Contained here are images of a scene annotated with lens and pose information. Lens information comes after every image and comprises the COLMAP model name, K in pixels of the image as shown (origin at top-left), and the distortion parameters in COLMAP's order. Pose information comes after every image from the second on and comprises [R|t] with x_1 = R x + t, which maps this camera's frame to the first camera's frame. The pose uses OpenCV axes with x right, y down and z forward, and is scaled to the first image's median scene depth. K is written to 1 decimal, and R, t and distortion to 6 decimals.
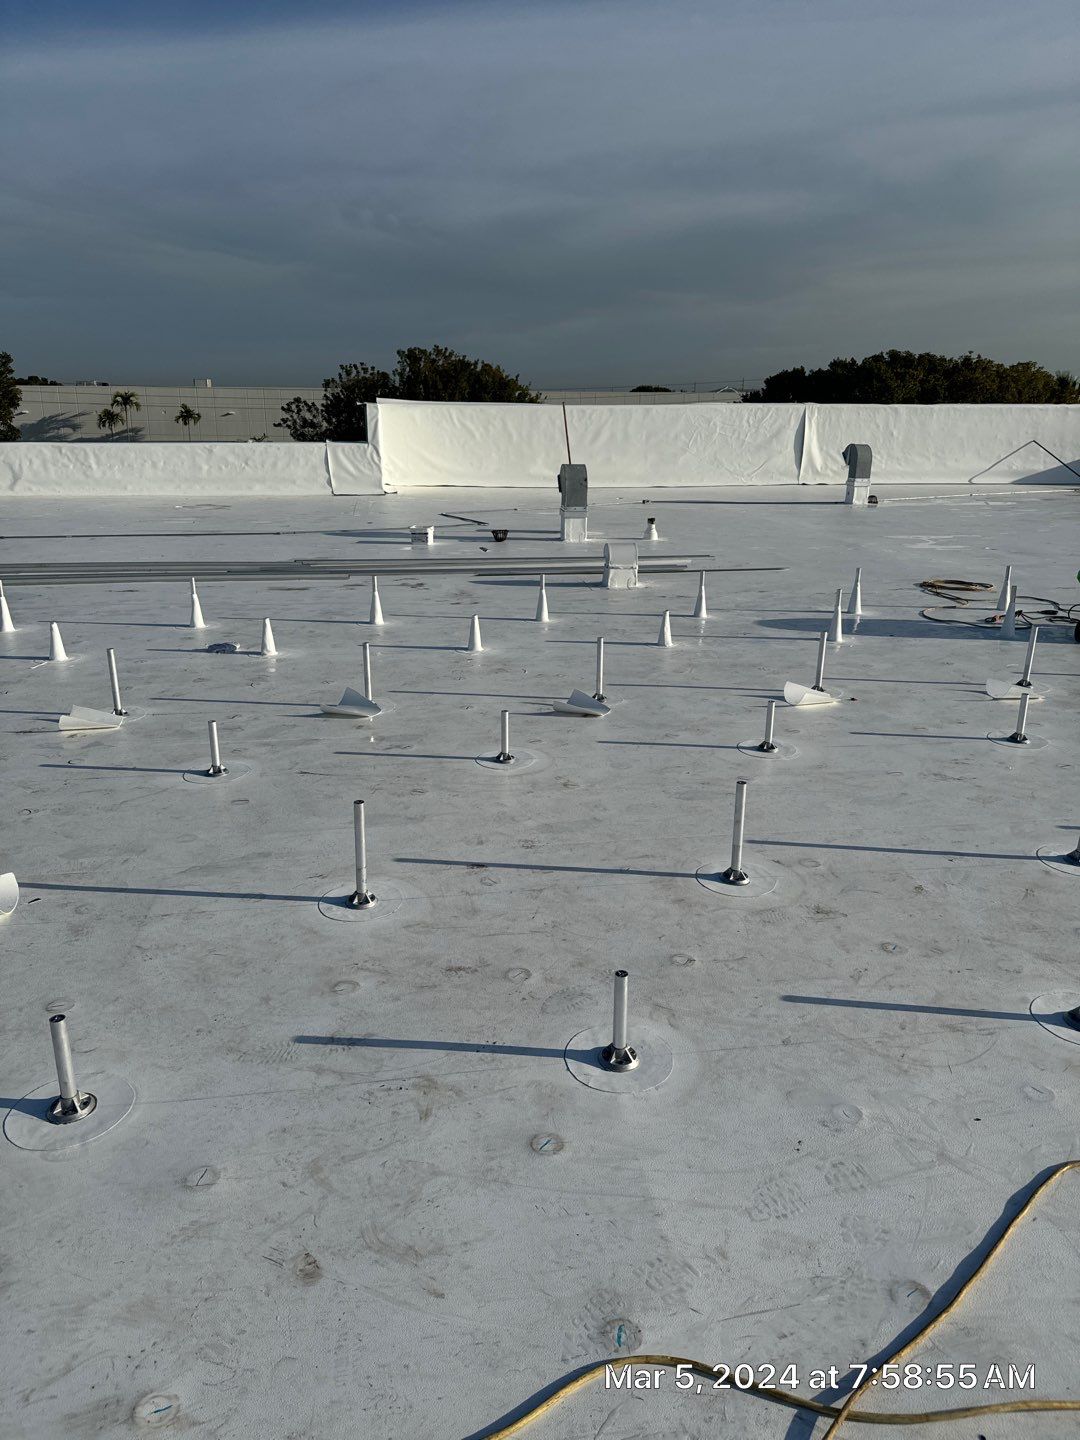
lens RADIAL K [[1031.5, 0, 540.1], [0, 1031.5, 720.9], [0, 0, 1]] dist [-0.000528, -0.005539]
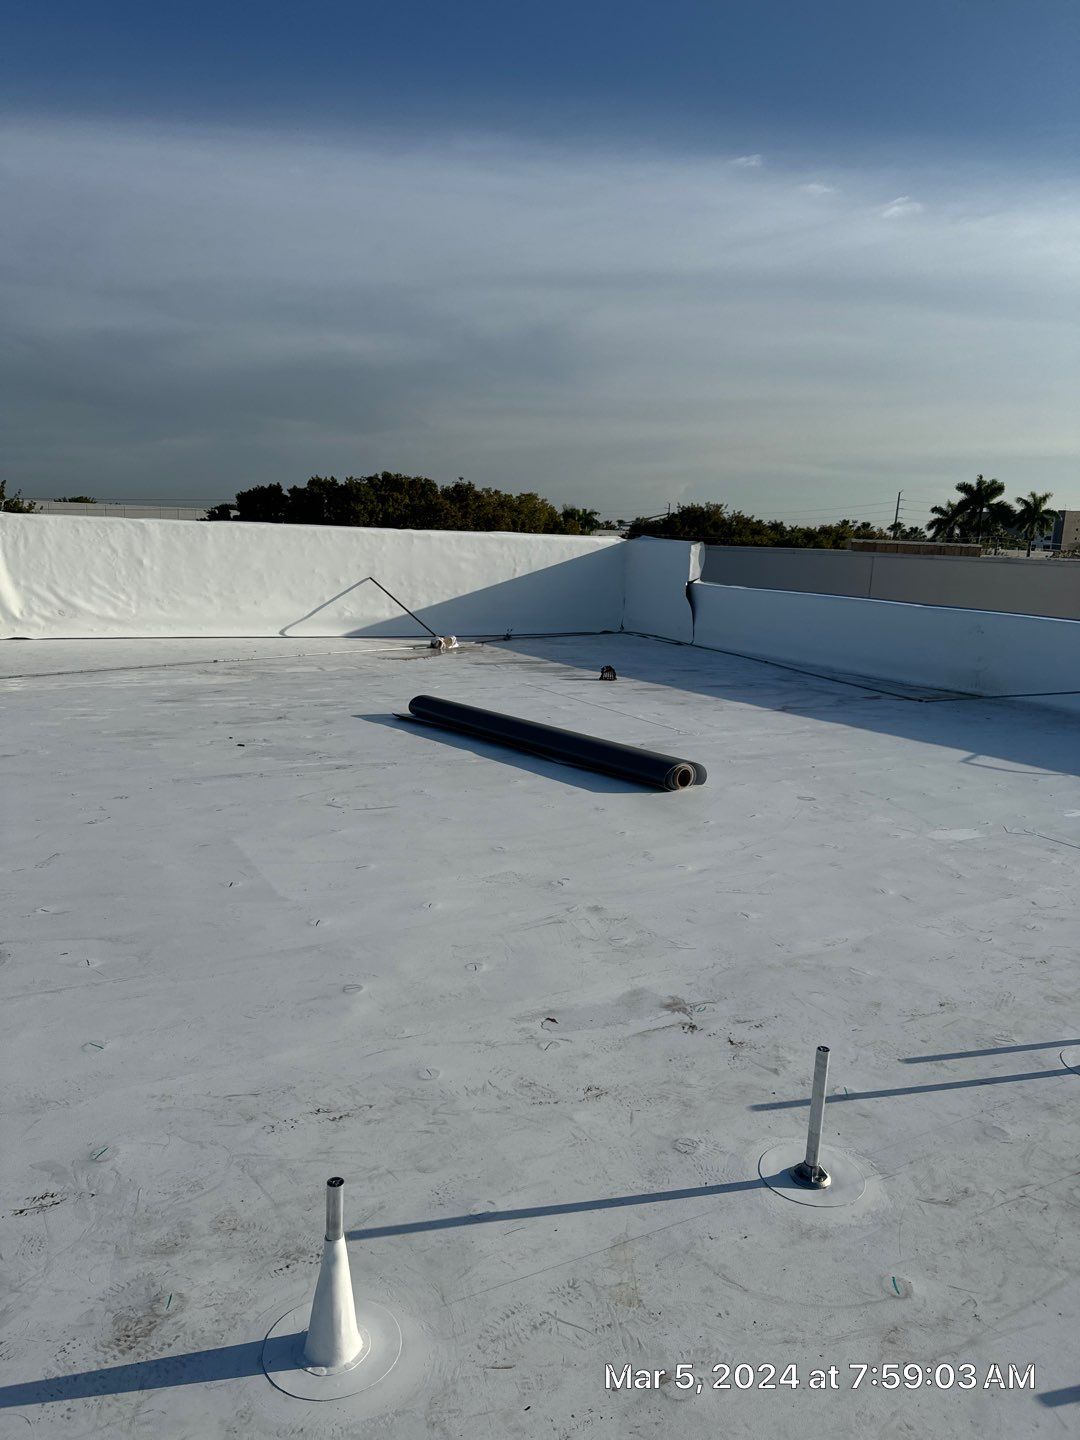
lens RADIAL K [[1031.5, 0, 538.5], [0, 1031.5, 718.3], [0, 0, 1]] dist [-0.000528, -0.005539]
pose [[0.936296, -0.022956, 0.350461, 0.159178], [0.063419, 0.992509, -0.104419, -0.044665], [-0.345439, 0.119993, 0.930738, 0.147432]]
